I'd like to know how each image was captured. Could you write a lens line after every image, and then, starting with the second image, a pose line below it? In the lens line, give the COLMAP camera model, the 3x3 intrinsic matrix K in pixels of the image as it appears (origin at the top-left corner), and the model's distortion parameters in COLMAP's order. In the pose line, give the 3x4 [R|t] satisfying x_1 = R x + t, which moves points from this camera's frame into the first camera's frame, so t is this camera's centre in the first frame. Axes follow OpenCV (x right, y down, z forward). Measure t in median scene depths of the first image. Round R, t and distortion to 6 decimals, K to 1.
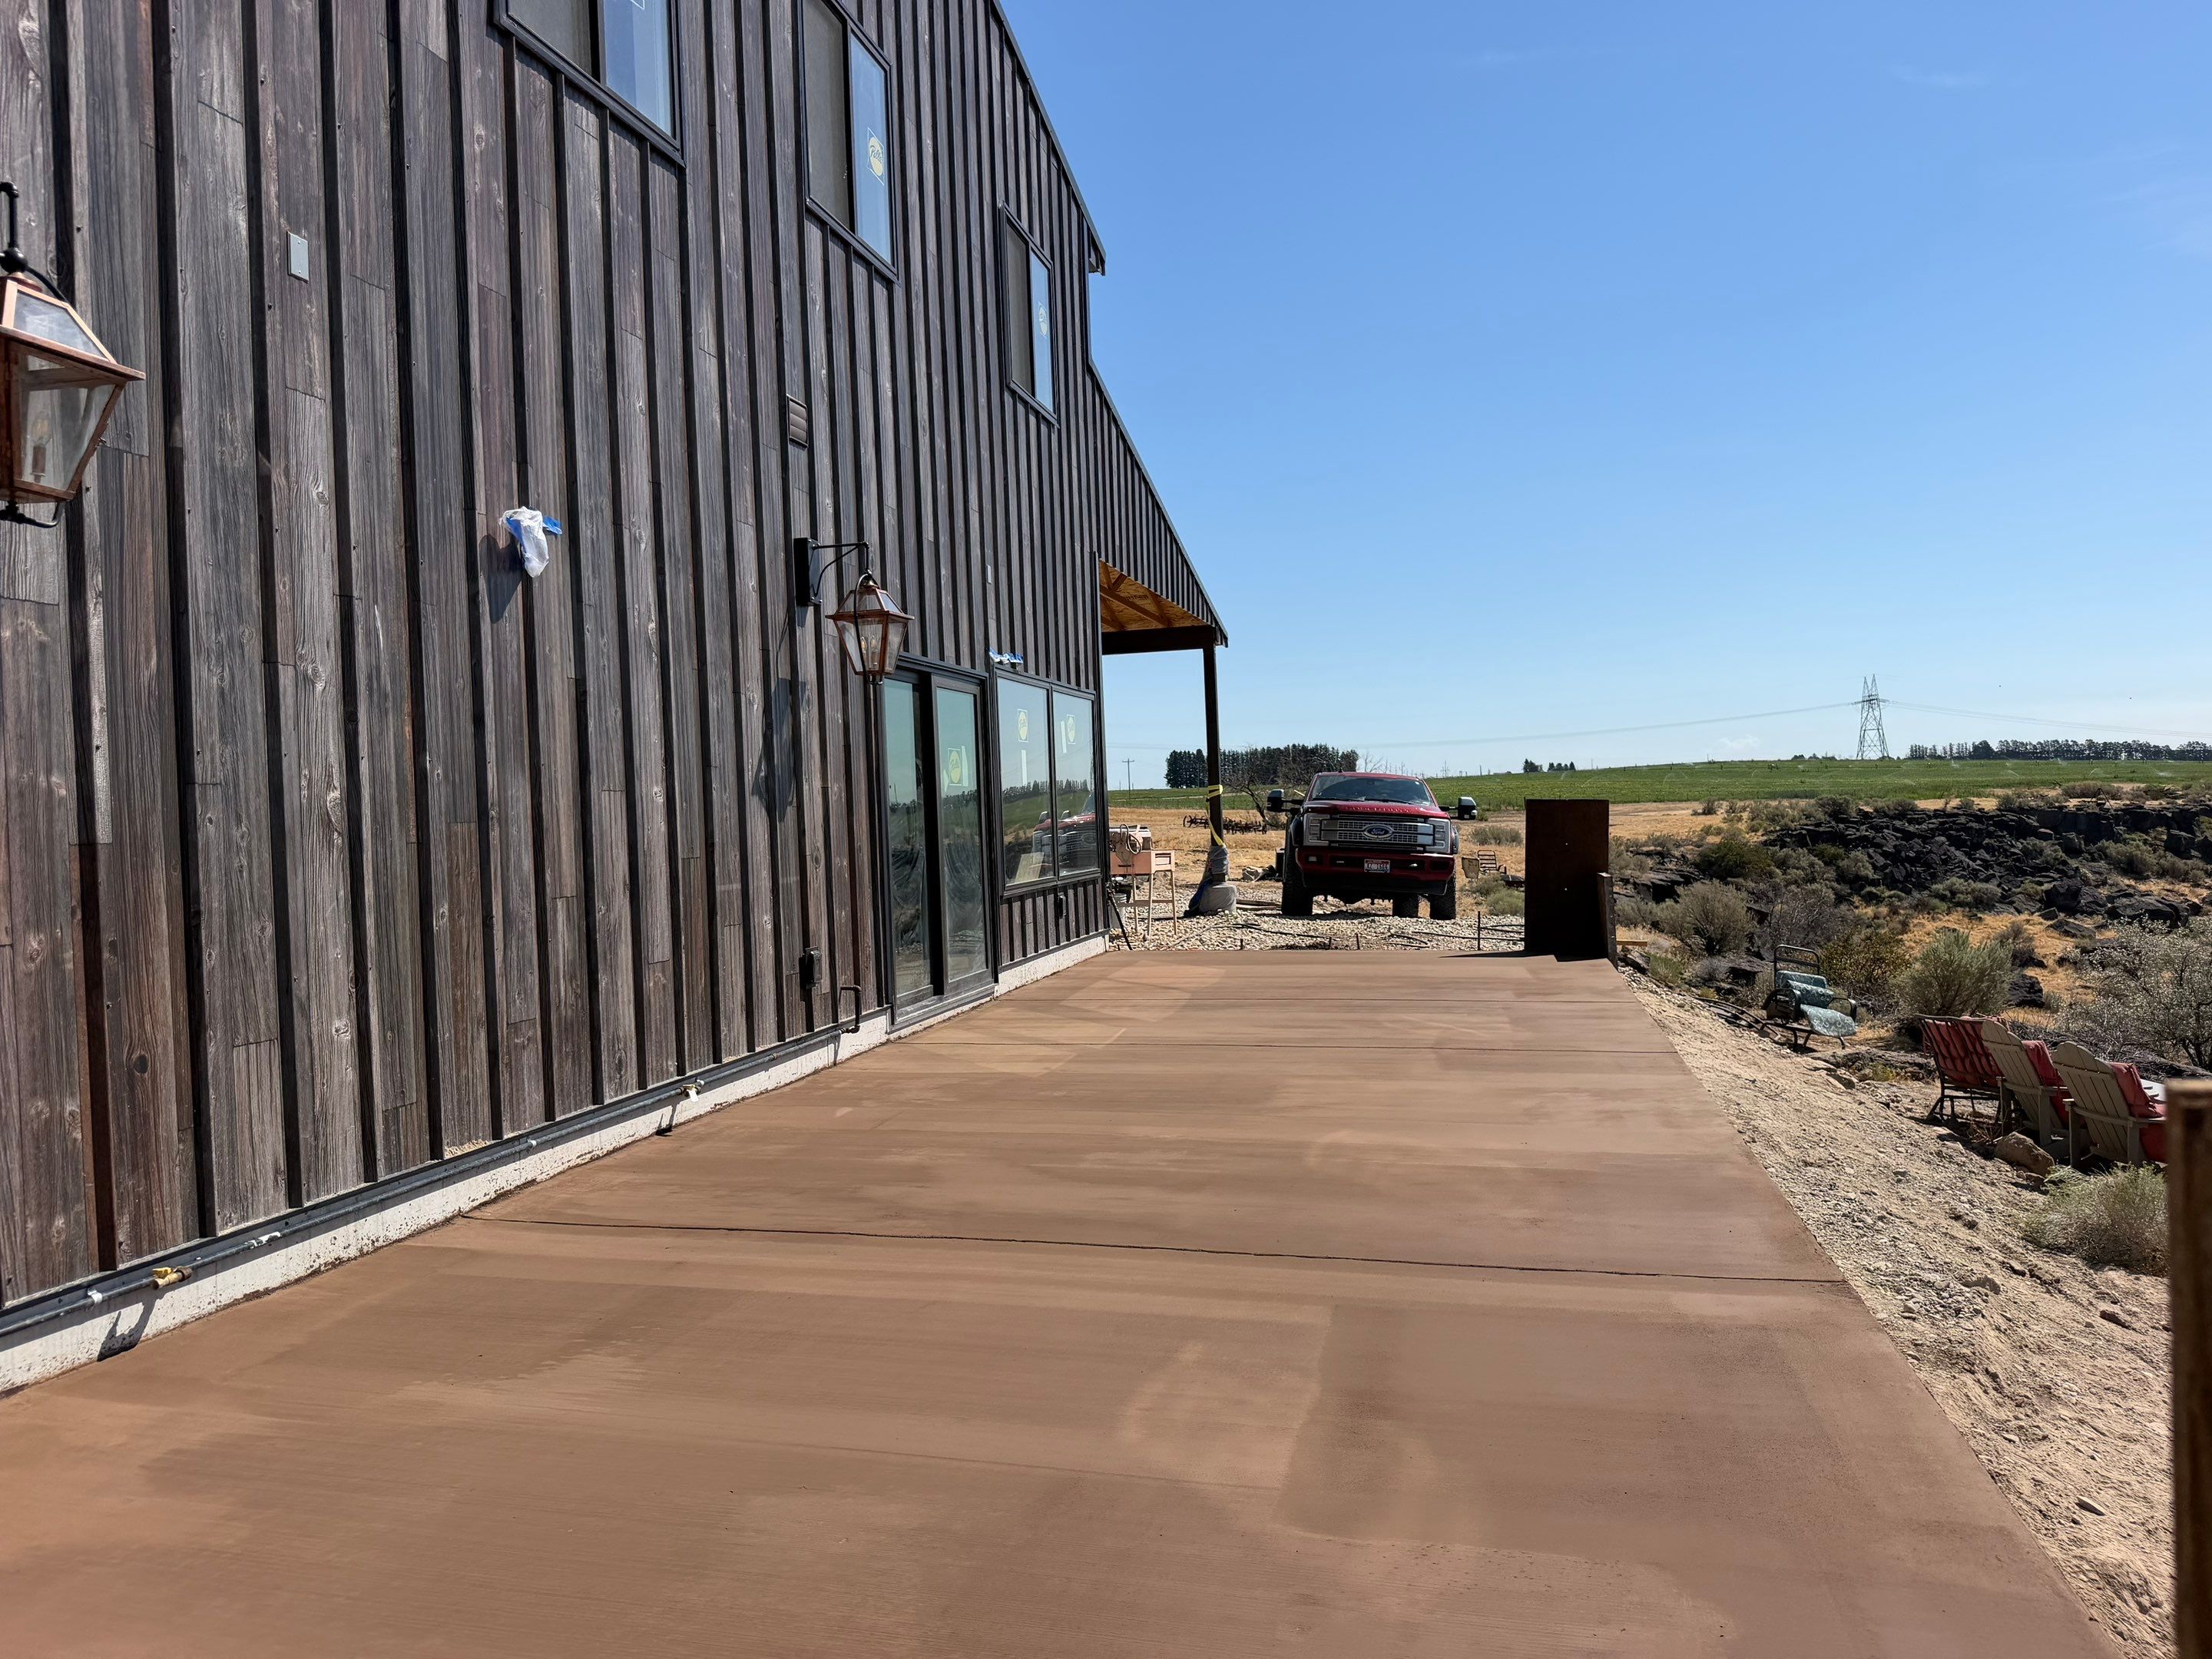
lens RADIAL K [[1564.5, 0, 1072.5], [0, 1564.5, 825.3], [0, 0, 1]] dist [0.038137, -0.065576]
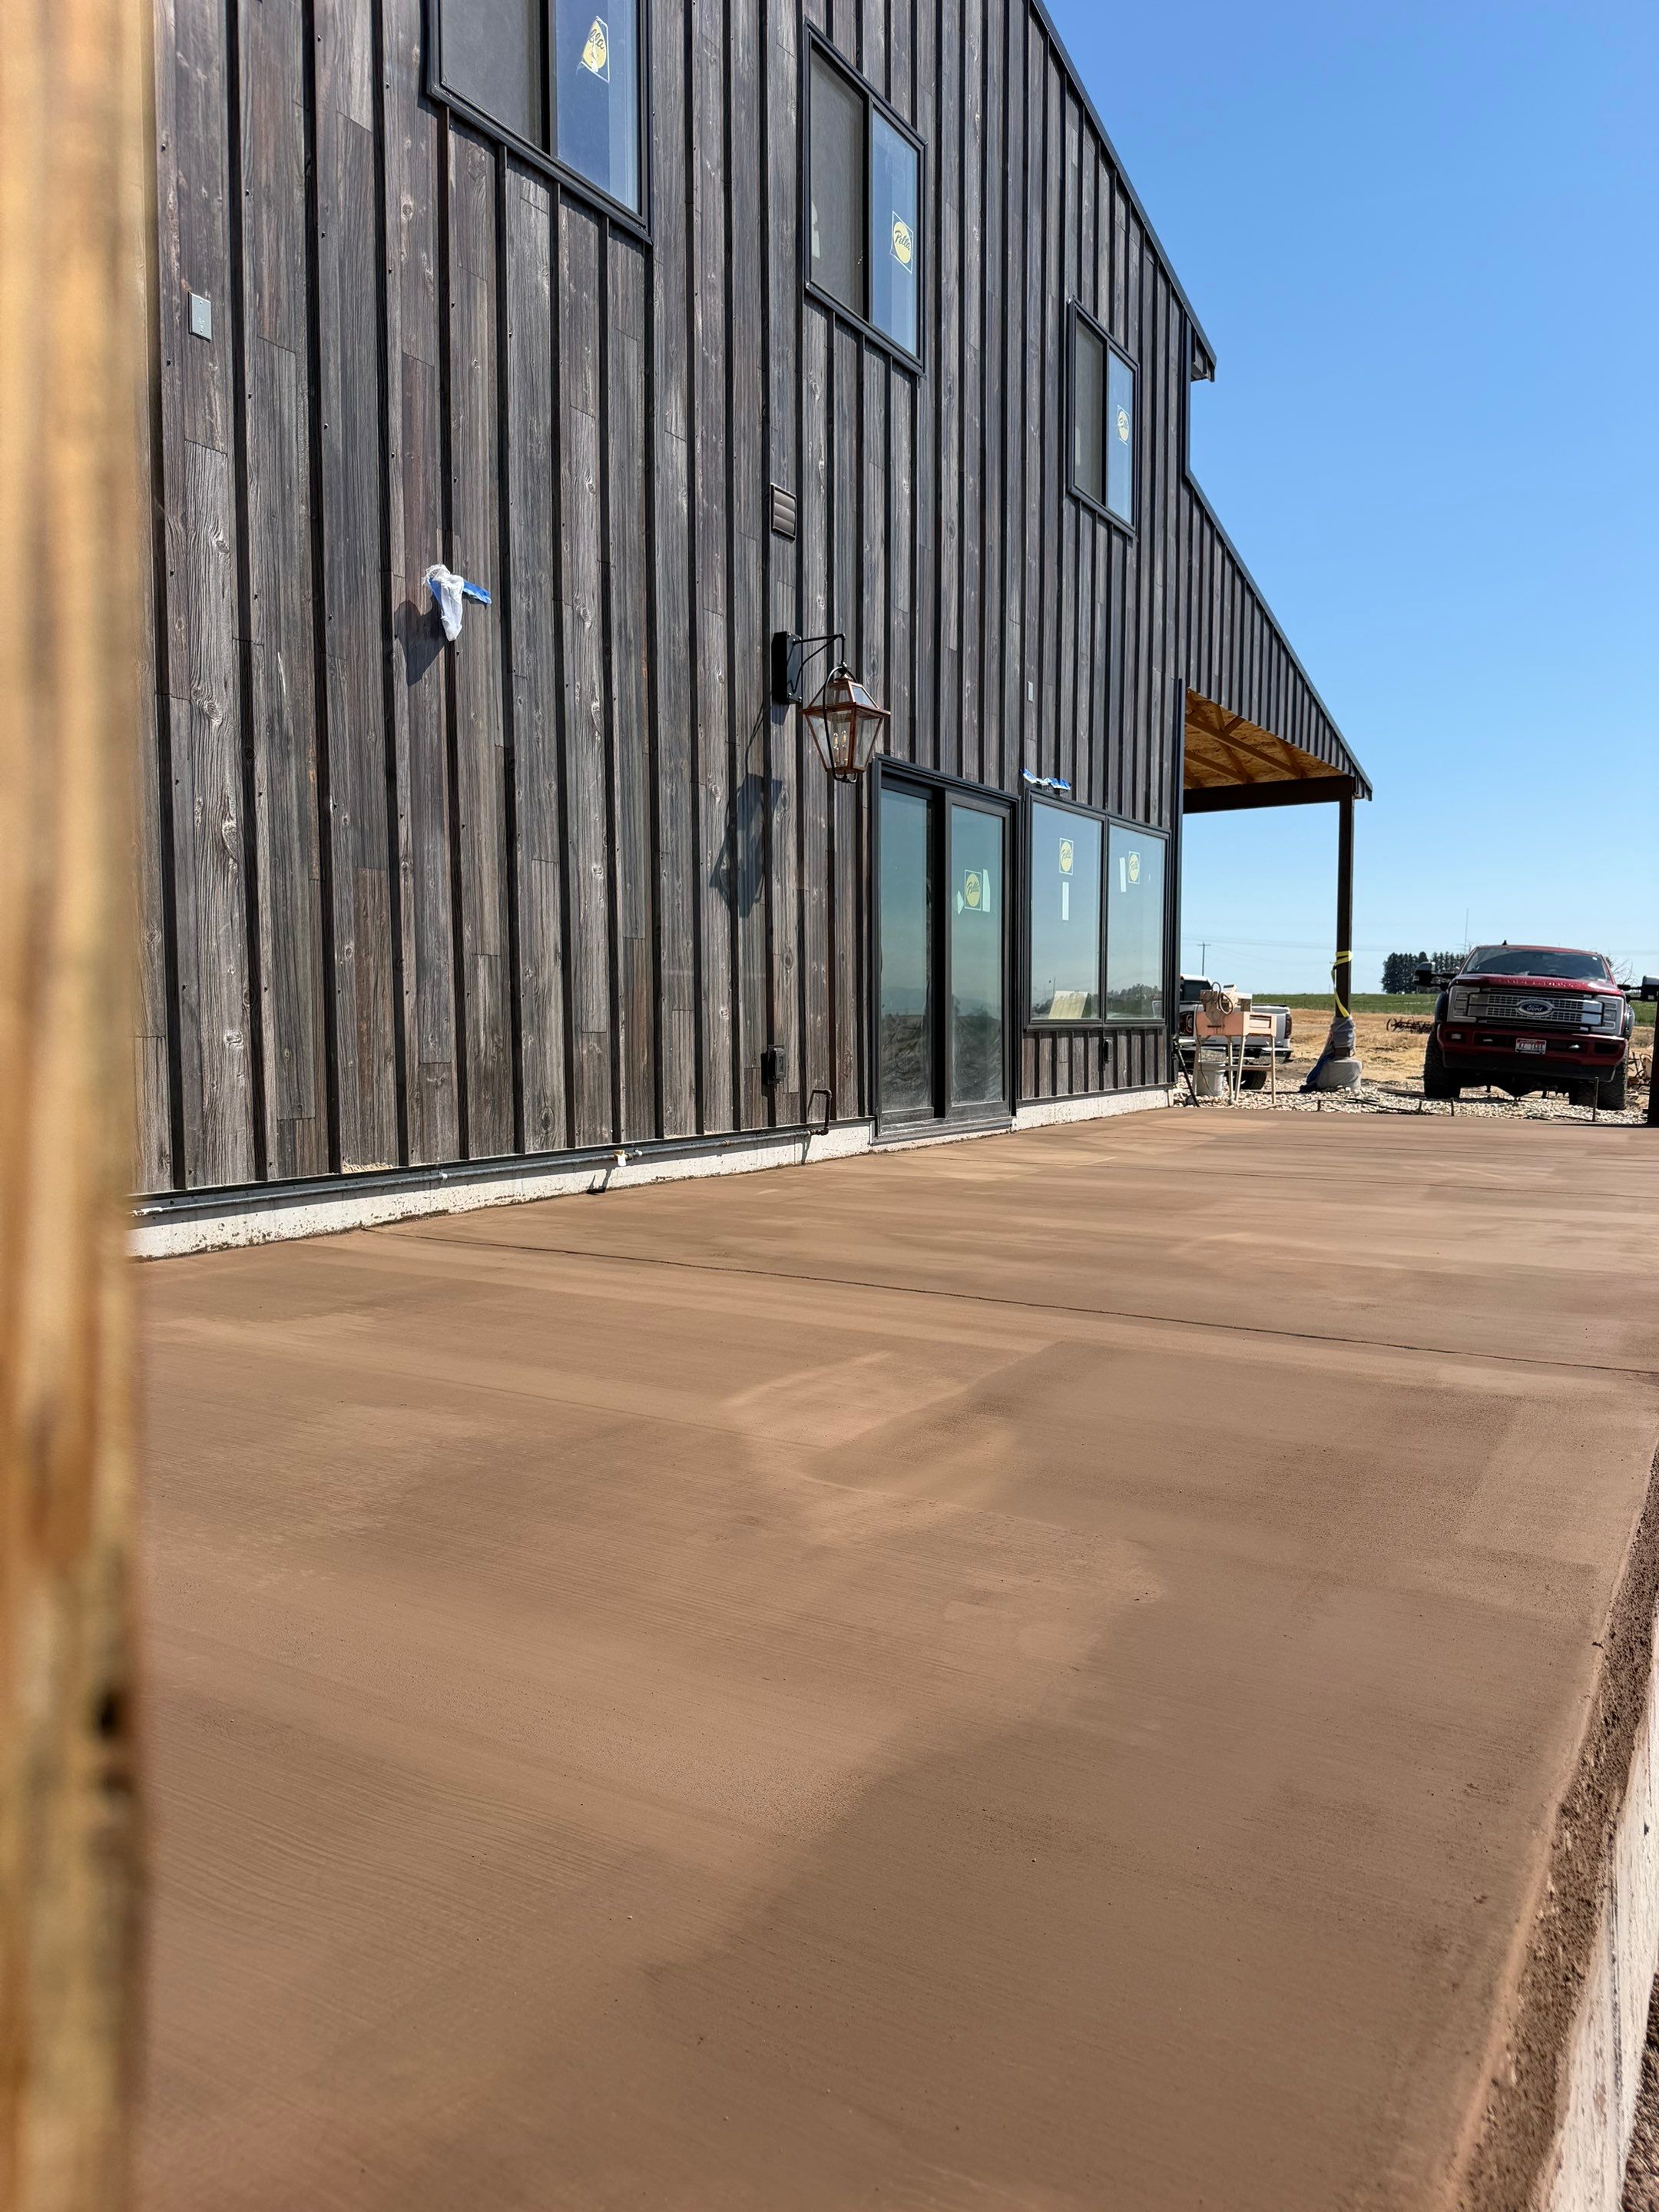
lens RADIAL K [[1561.0, 0, 806.7], [0, 1561.0, 1099.7], [0, 0, 1]] dist [0.104054, -0.133928]
pose [[0.957518, 0.051680, -0.283704, 0.145200], [-0.037791, 0.997814, 0.054219, 0.059356], [0.285886, -0.041194, 0.957378, 0.031237]]
